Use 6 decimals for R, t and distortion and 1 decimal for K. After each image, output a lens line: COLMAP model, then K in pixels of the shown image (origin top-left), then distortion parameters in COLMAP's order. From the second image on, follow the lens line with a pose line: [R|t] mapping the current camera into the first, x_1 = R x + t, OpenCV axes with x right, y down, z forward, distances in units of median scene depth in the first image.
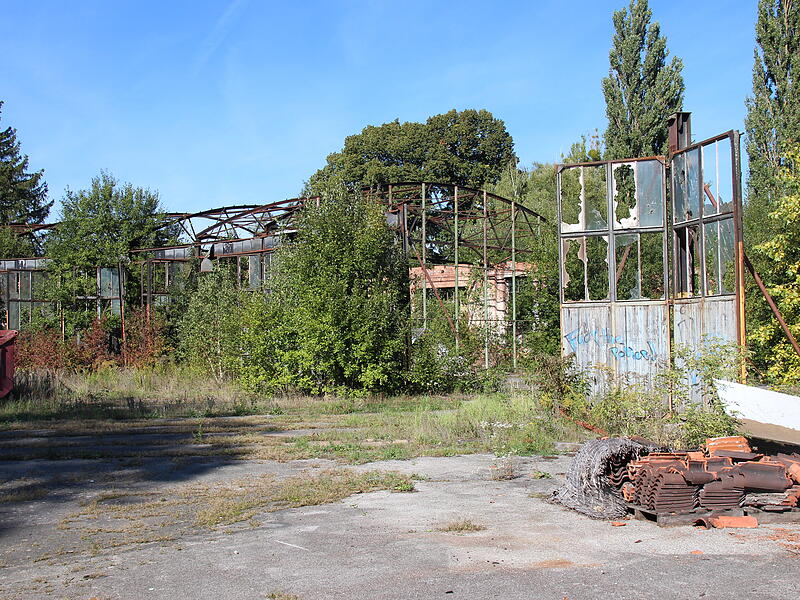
lens RADIAL K [[1033.1, 0, 400.0], [0, 1033.1, 300.0], [0, 0, 1]] dist [0.007859, 0.027917]
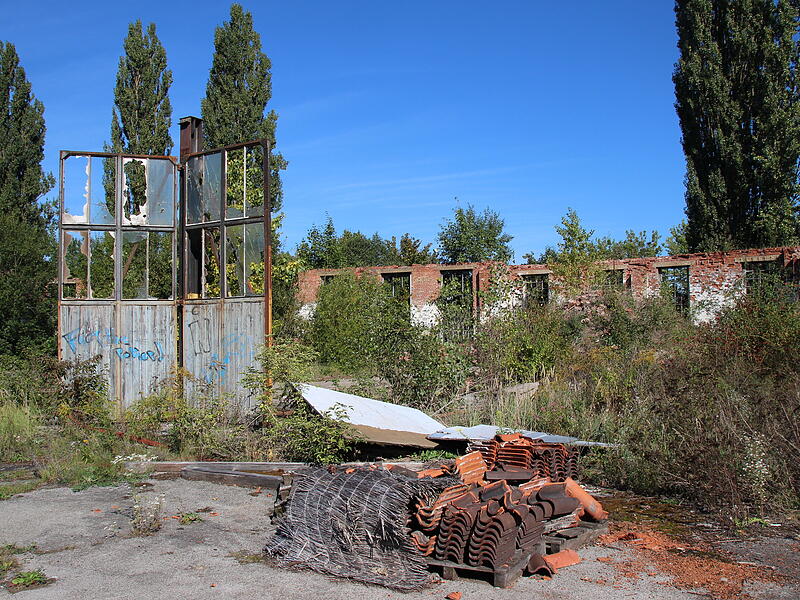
lens RADIAL K [[751.1, 0, 400.0], [0, 751.1, 300.0], [0, 0, 1]] dist [-0.154803, 0.153064]
pose [[0.704471, 0.036396, 0.708799, -0.094167], [-0.026389, 0.999337, -0.025086, 0.011665], [-0.709242, -0.001032, 0.704964, 0.336531]]
